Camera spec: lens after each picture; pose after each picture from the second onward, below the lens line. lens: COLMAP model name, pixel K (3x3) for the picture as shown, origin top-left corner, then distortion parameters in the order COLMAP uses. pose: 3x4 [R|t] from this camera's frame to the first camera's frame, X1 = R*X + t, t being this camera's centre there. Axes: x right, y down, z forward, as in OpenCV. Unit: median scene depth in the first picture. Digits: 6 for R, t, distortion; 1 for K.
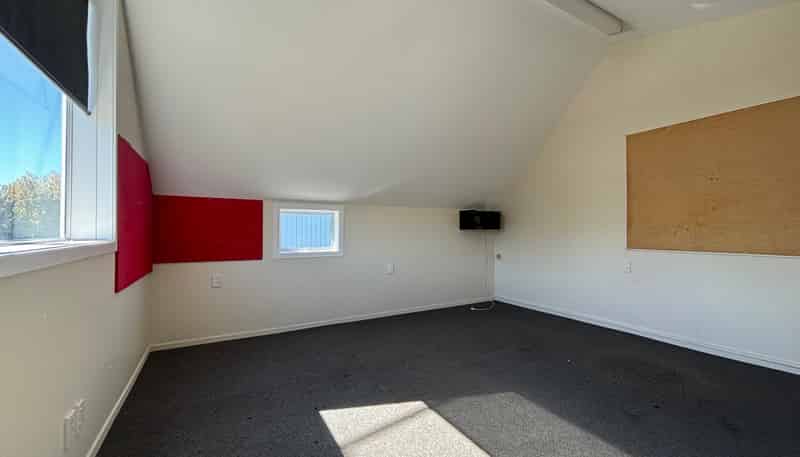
lens RADIAL K [[319.1, 0, 399.4], [0, 319.1, 226.6], [0, 0, 1]] dist [-0.002149, -0.000441]
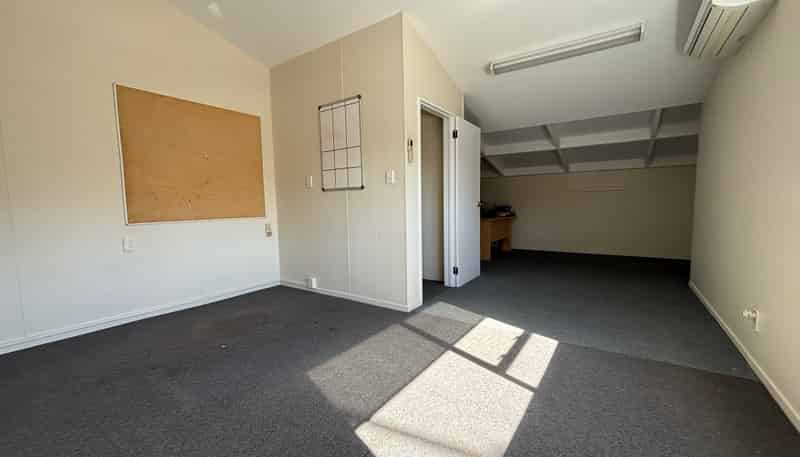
lens RADIAL K [[319.1, 0, 399.4], [0, 319.1, 226.6], [0, 0, 1]] dist [-0.002149, -0.000441]
pose [[-0.417024, -0.054670, 0.907250, -0.406057], [0.011166, 0.997806, 0.065260, 0.035209], [-0.908827, 0.037345, -0.415499, 0.821249]]
